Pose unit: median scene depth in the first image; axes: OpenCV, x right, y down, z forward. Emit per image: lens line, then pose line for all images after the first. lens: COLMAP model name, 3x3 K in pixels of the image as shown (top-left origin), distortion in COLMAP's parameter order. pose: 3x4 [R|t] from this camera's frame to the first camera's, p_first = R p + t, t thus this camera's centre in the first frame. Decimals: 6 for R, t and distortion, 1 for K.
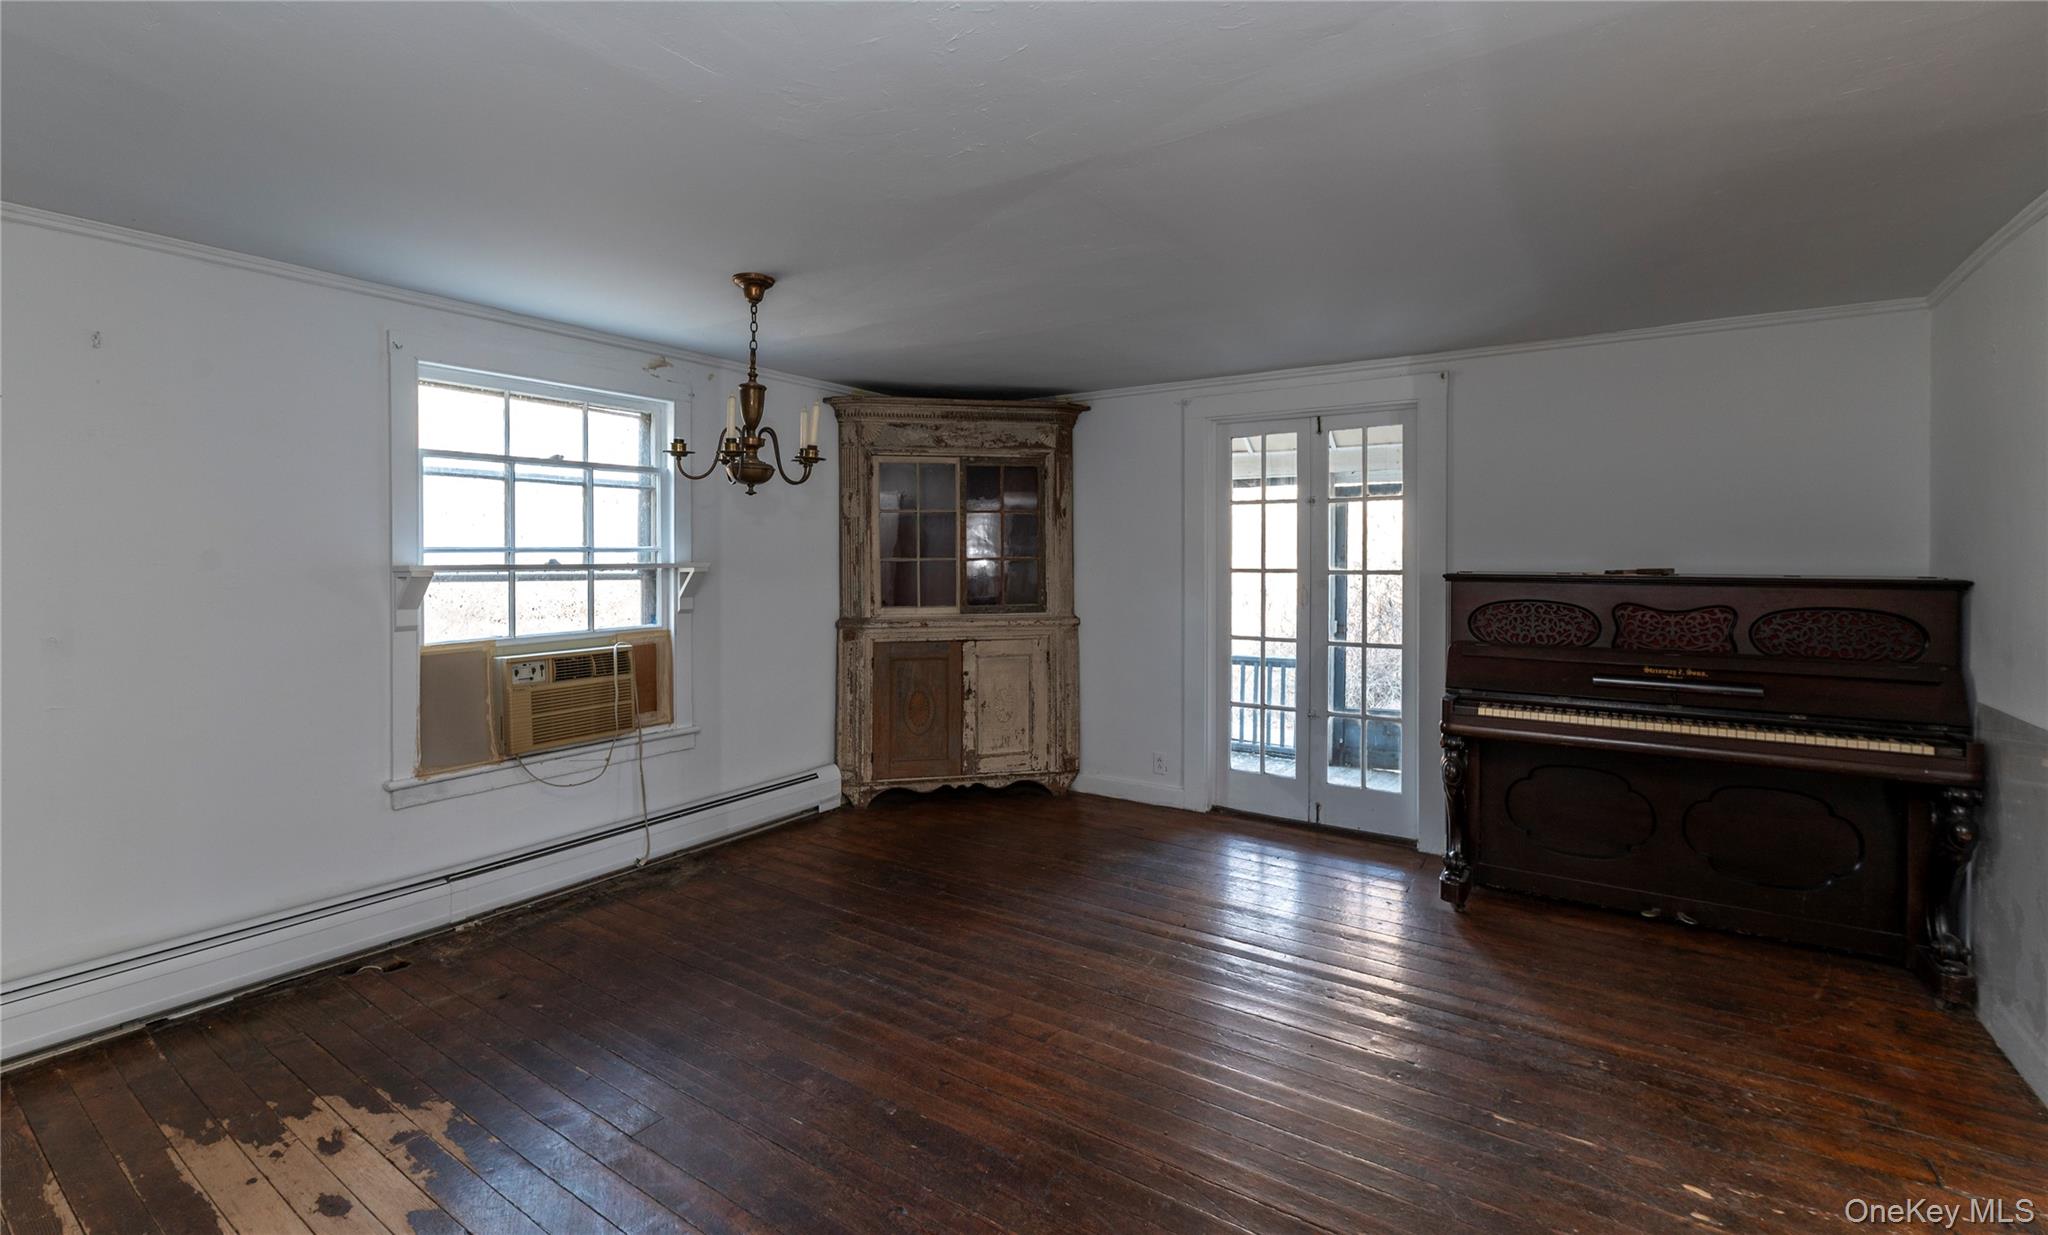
lens RADIAL K [[899.0, 0, 1043.1], [0, 899.0, 555.4], [0, 0, 1]] dist [0.001034, 0.000109]
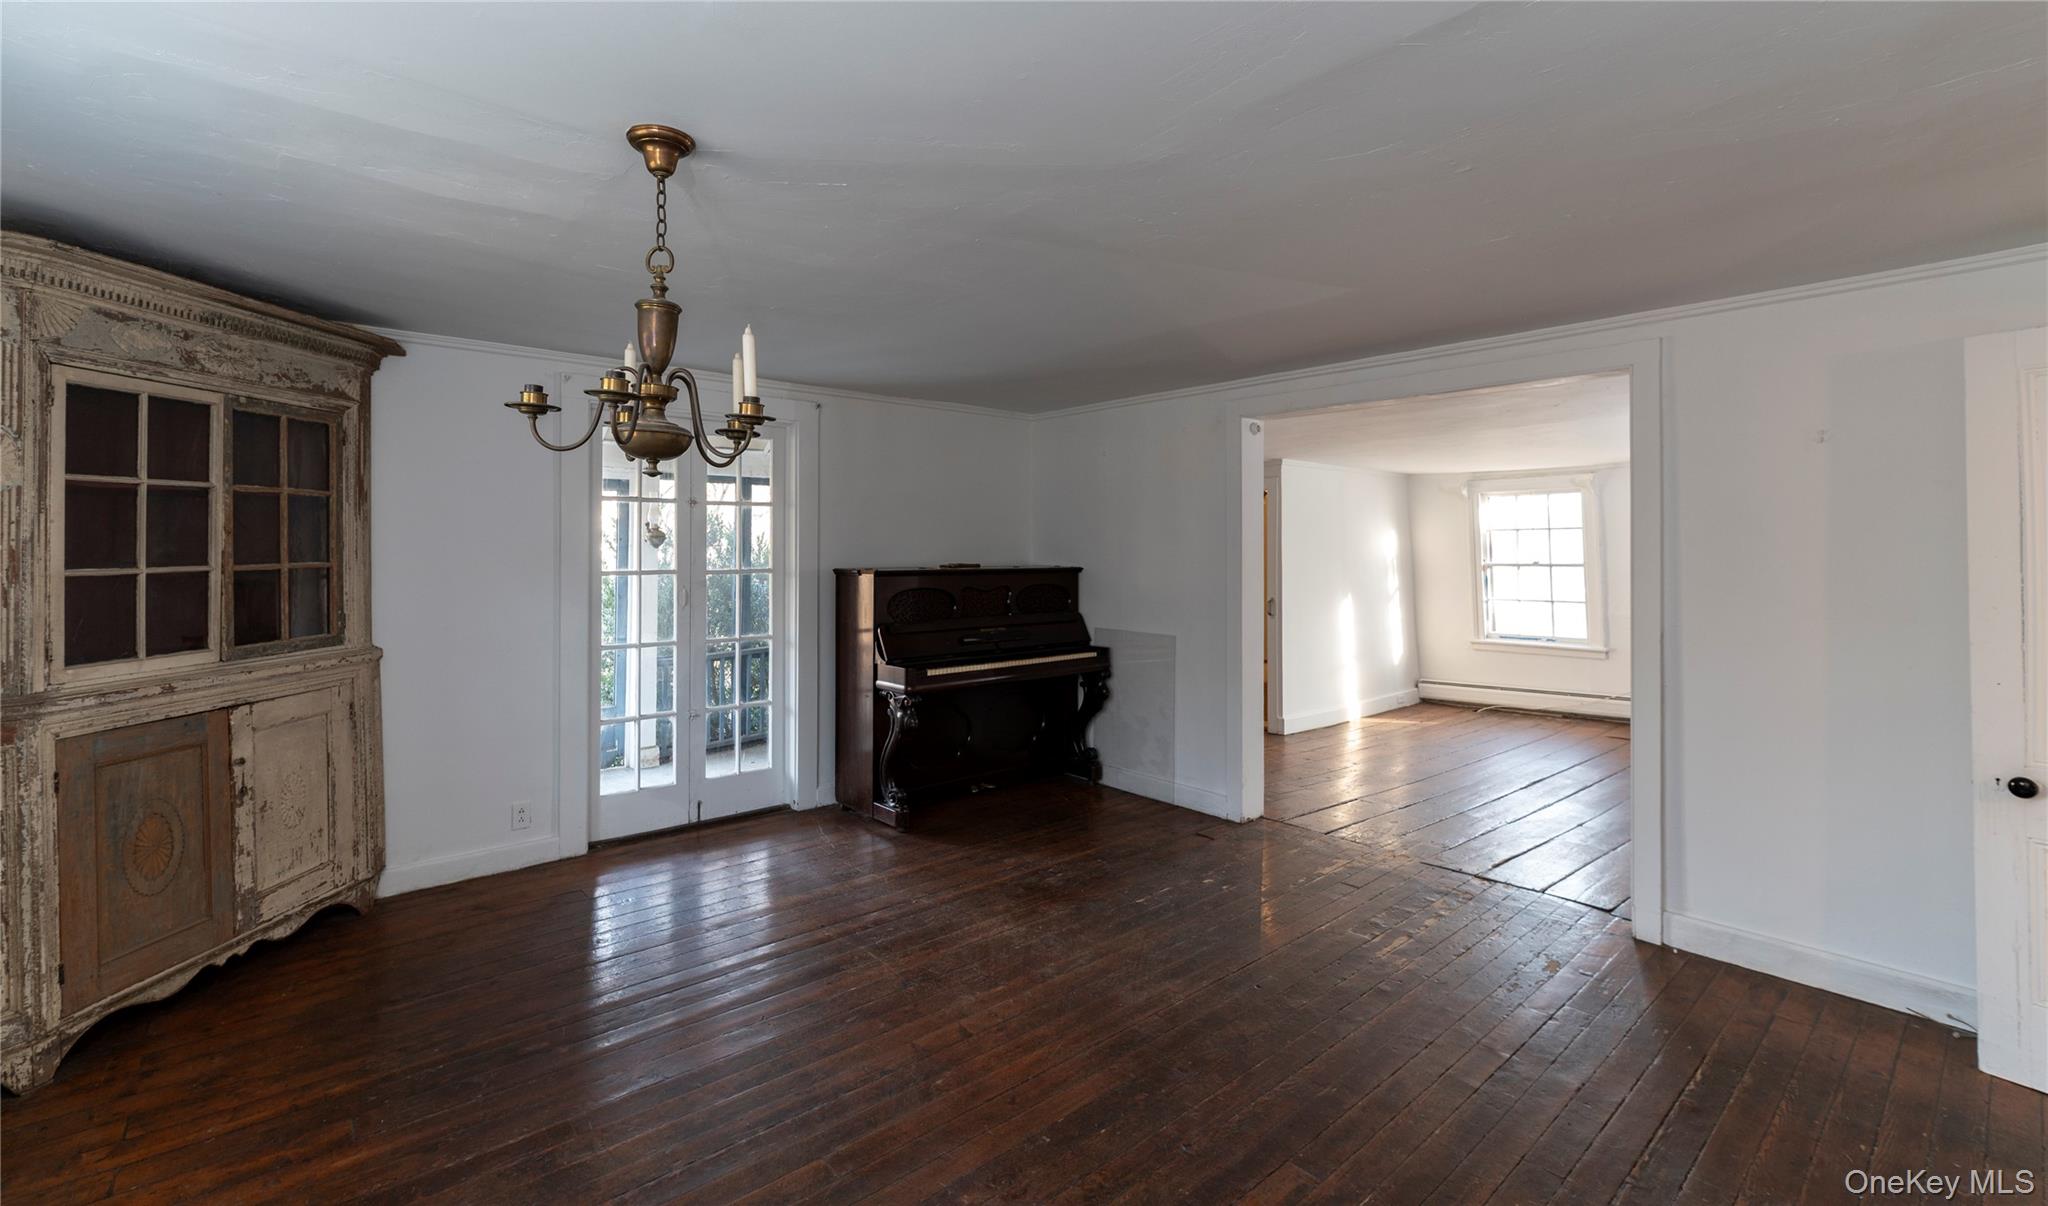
lens RADIAL K [[887.0, 0, 1005.4], [0, 887.0, 532.3], [0, 0, 1]] dist [-0.003540, 0.000867]
pose [[0.271423, 0.015033, 0.962343, -0.516018], [-0.000828, 0.999881, -0.015386, -0.010827], [-0.962460, 0.003380, 0.271403, 0.361917]]
